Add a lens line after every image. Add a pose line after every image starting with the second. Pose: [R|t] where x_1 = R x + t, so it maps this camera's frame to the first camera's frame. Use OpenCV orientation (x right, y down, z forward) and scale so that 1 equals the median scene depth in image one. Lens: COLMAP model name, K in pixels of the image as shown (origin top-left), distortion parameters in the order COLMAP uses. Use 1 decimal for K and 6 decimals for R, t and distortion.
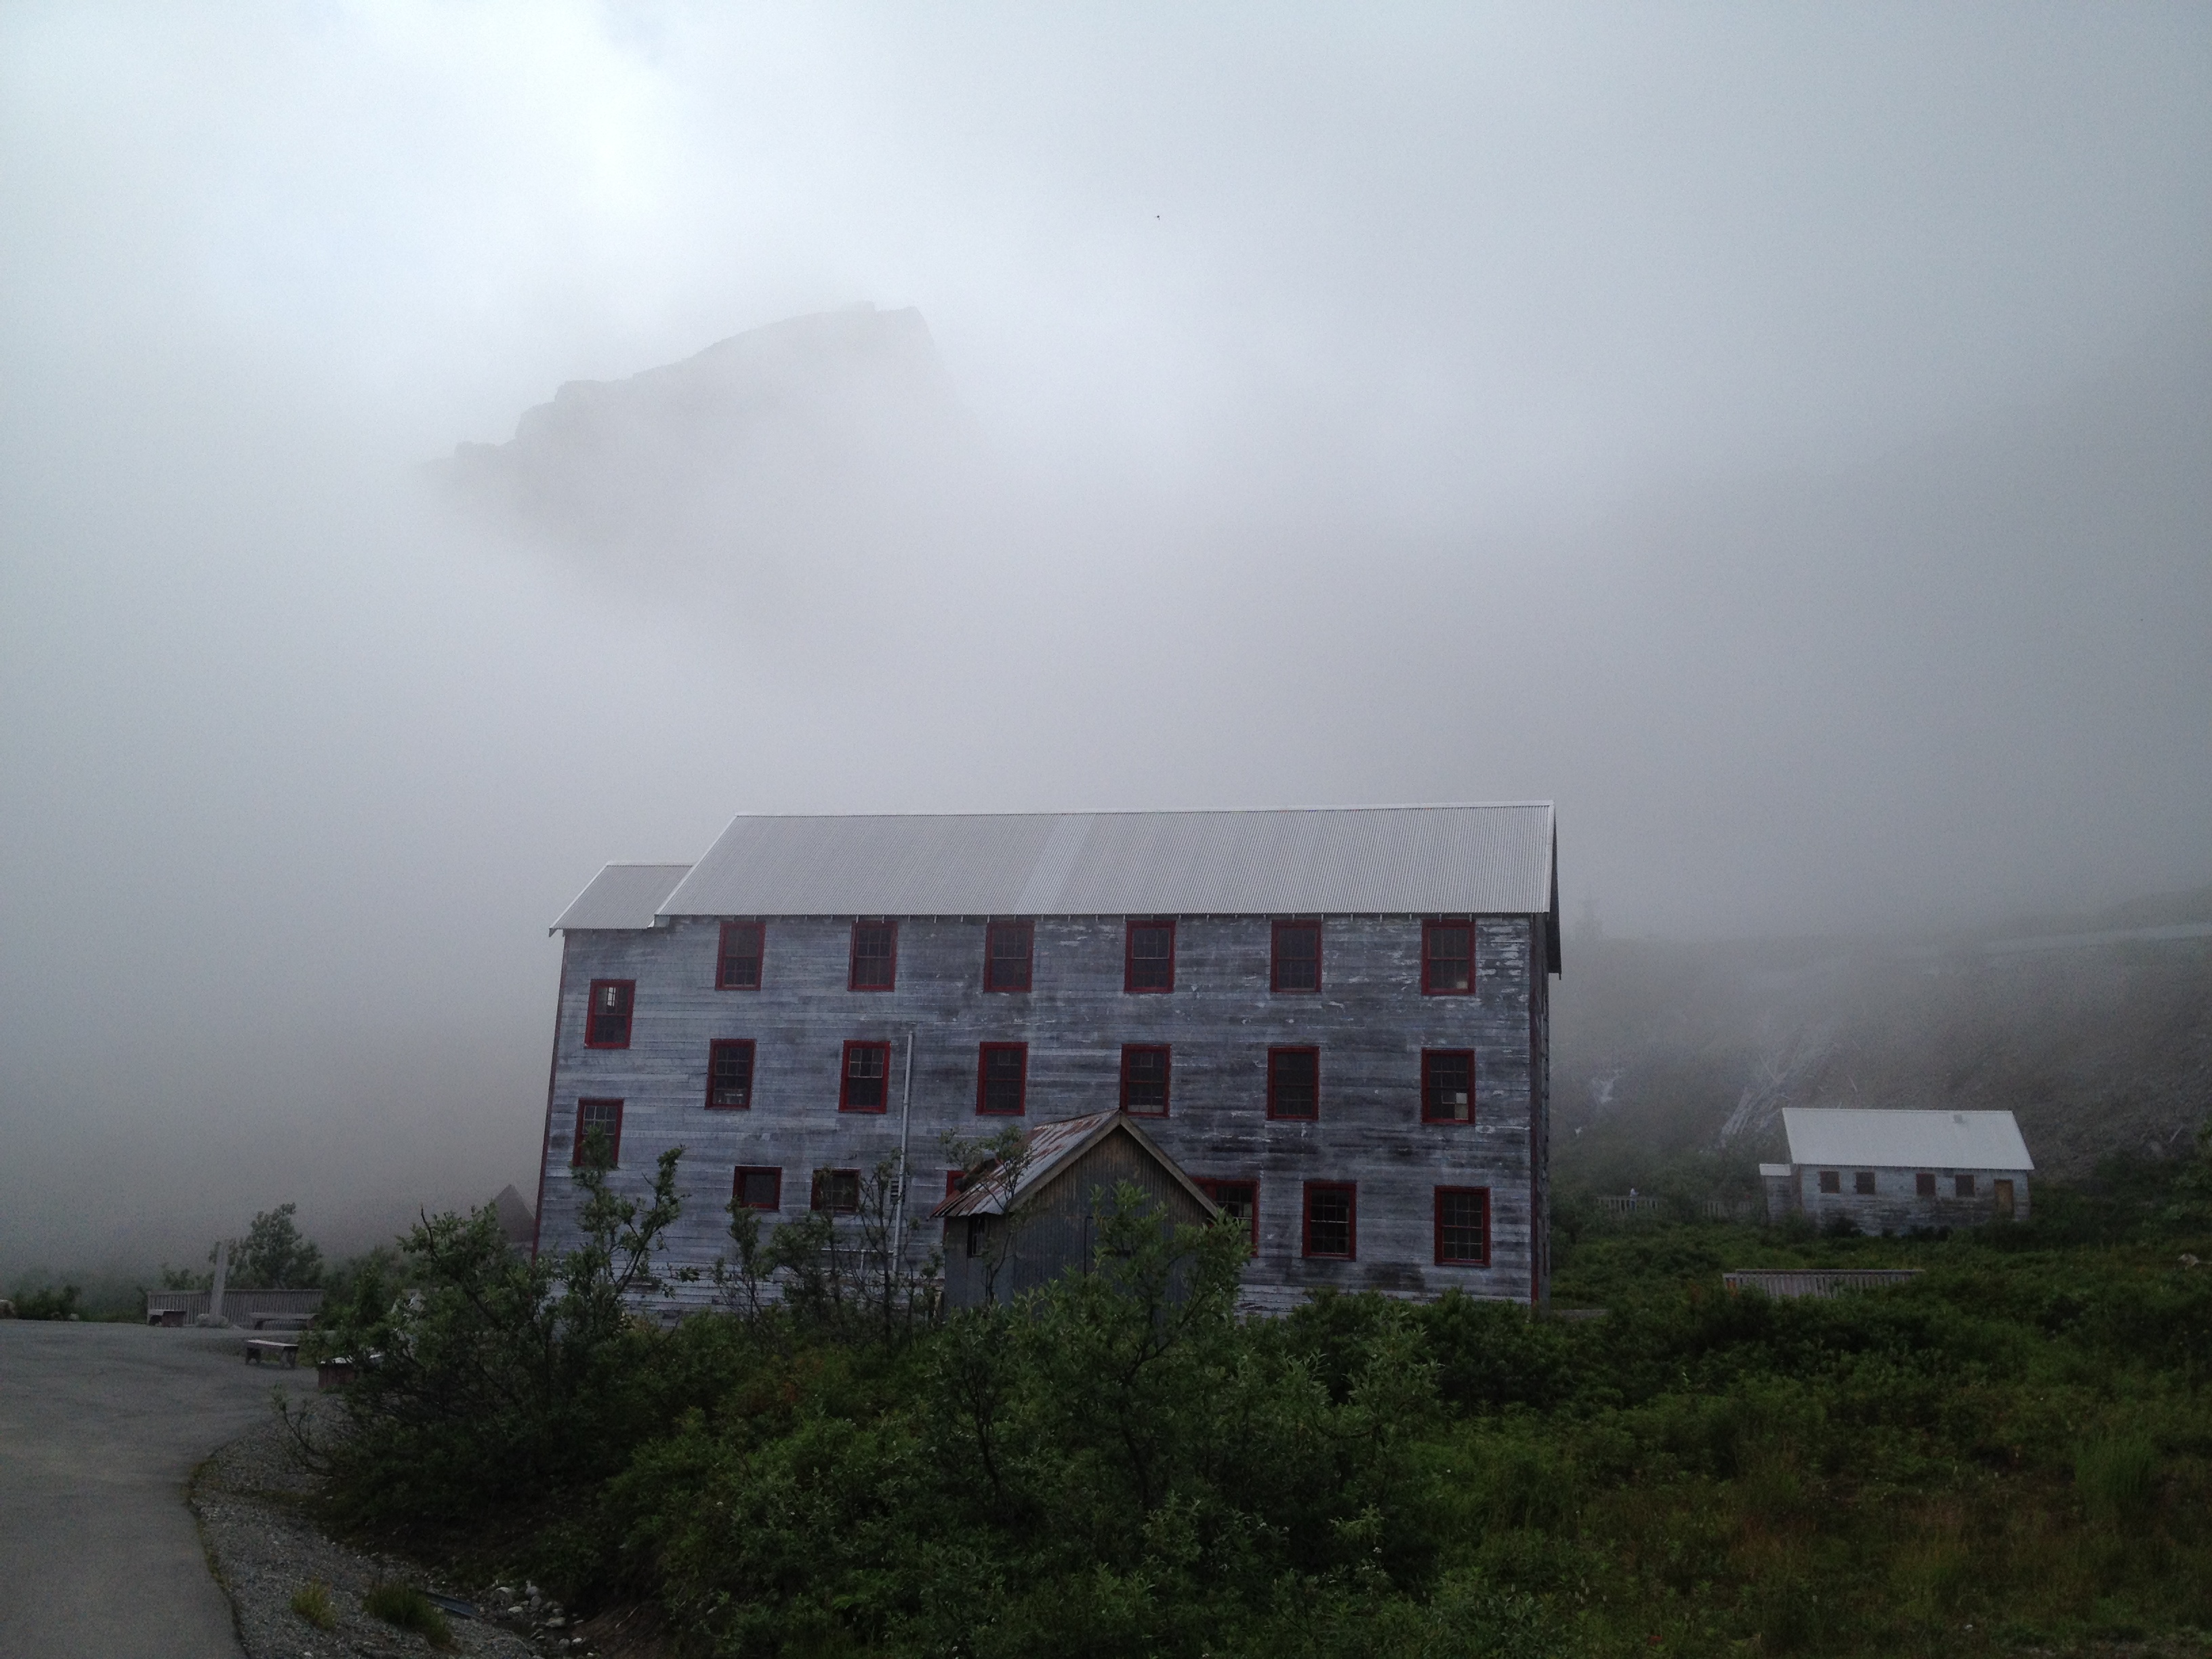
lens RADIAL K [[2042.4, 0, 1106.0], [0, 2042.4, 829.5], [0, 0, 1]] dist [0.123077, -0.217292]
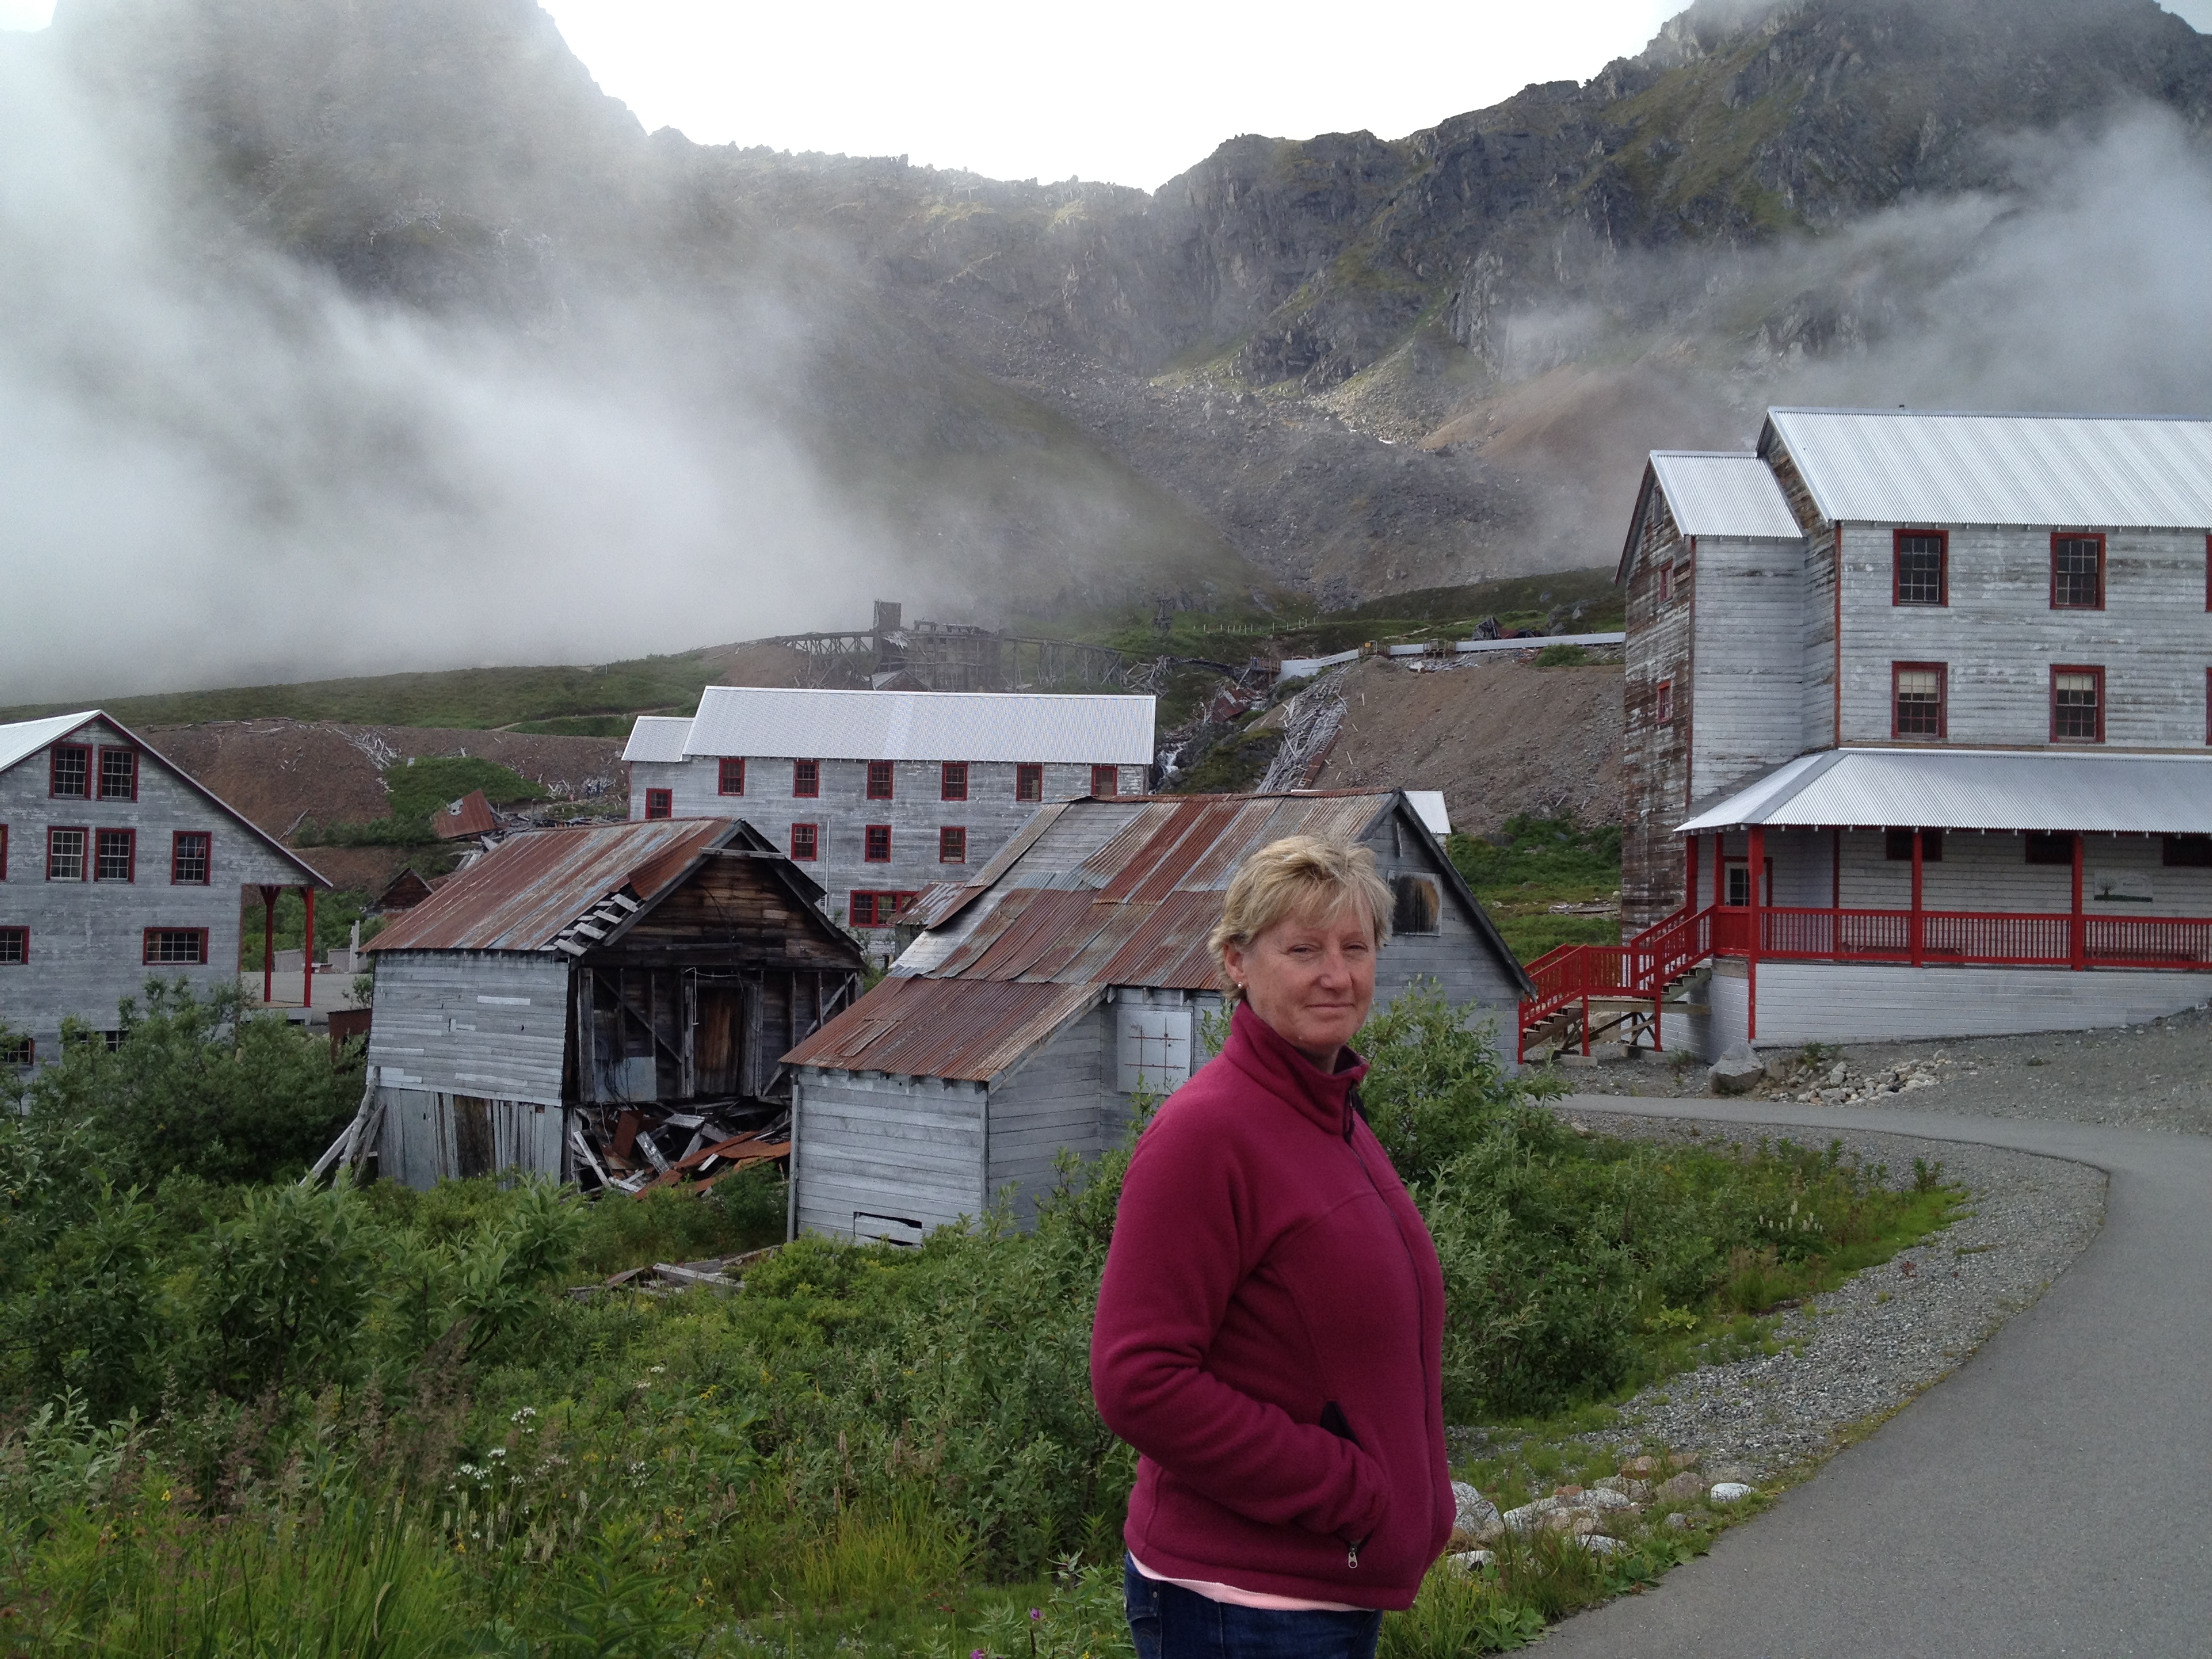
lens RADIAL K [[2042.4, 0, 1106.0], [0, 2042.4, 829.5], [0, 0, 1]] dist [0.123077, -0.217292]
pose [[0.978641, -0.009412, 0.205362, -0.239214], [-0.028285, 0.983286, 0.179856, -0.249556], [-0.203623, -0.181823, 0.962018, -0.923425]]
